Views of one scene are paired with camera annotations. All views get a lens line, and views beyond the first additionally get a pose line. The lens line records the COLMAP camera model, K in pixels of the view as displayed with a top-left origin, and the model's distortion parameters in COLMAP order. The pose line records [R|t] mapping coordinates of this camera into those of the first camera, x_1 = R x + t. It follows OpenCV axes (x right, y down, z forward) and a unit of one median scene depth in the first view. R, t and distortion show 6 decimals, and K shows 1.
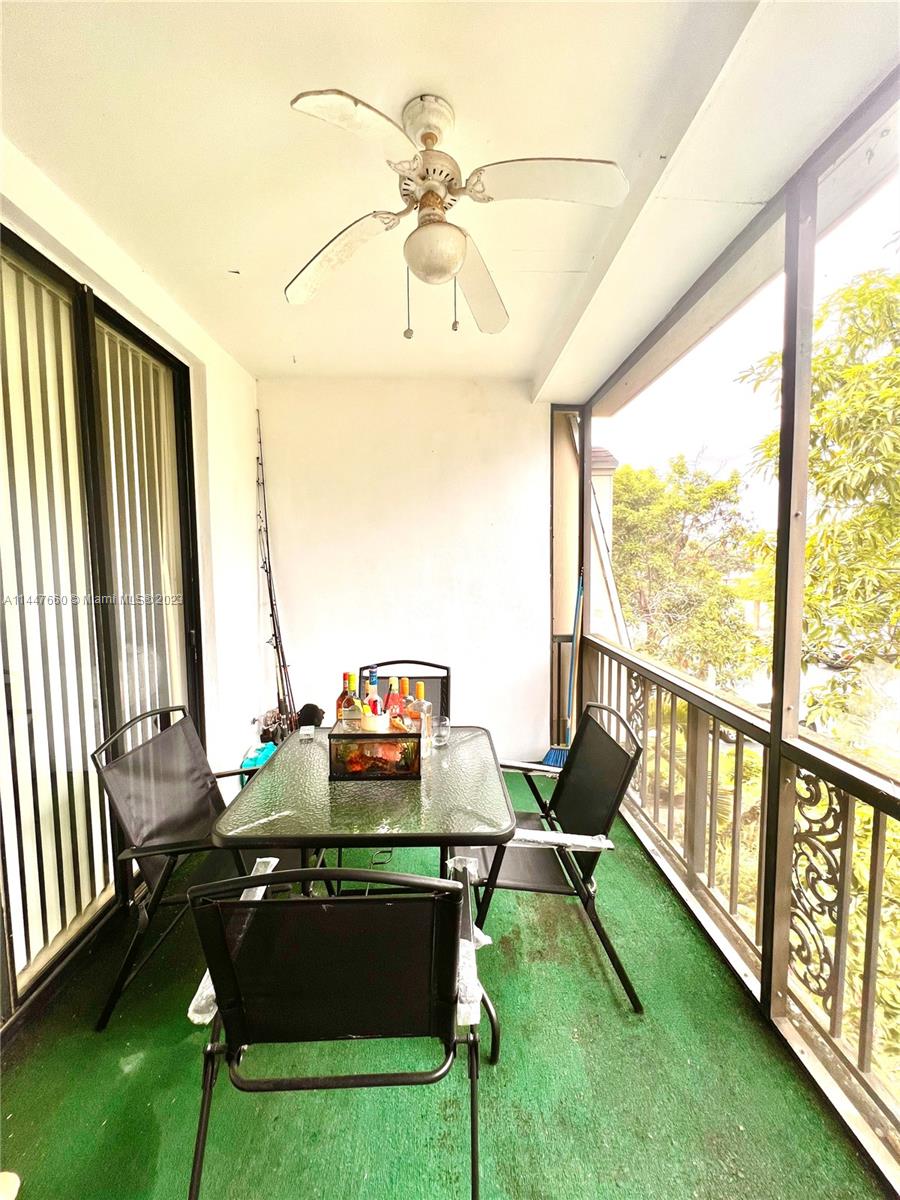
lens RADIAL K [[483.1, 0, 455.9], [0, 483.1, 600.2], [0, 0, 1]] dist [-0.000747, 0.000045]
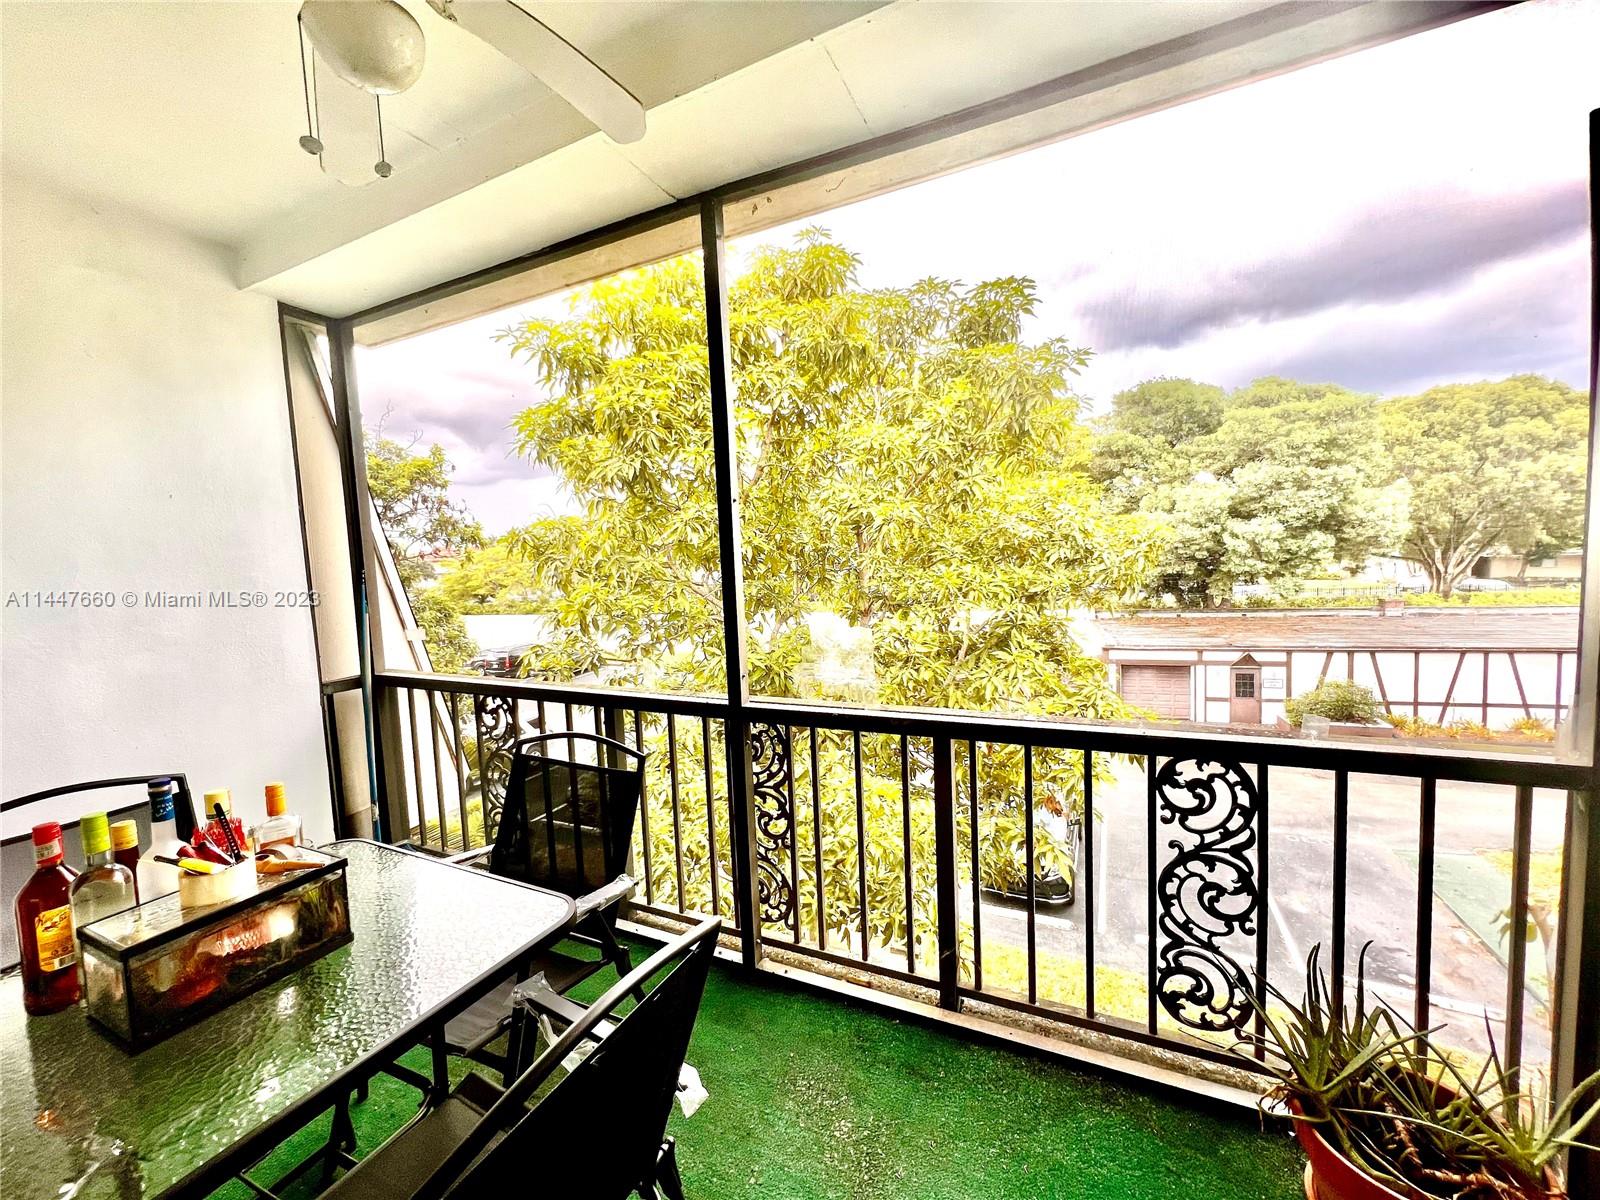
lens RADIAL K [[642.1, 0, 800.0], [0, 642.1, 600.0], [0, 0, 1]] dist [0.001627, 0.000464]
pose [[0.465047, -0.086478, 0.881052, -0.445058], [0.111726, 0.992993, 0.038493, 0.007518], [-0.878208, 0.080535, 0.471451, 0.155700]]
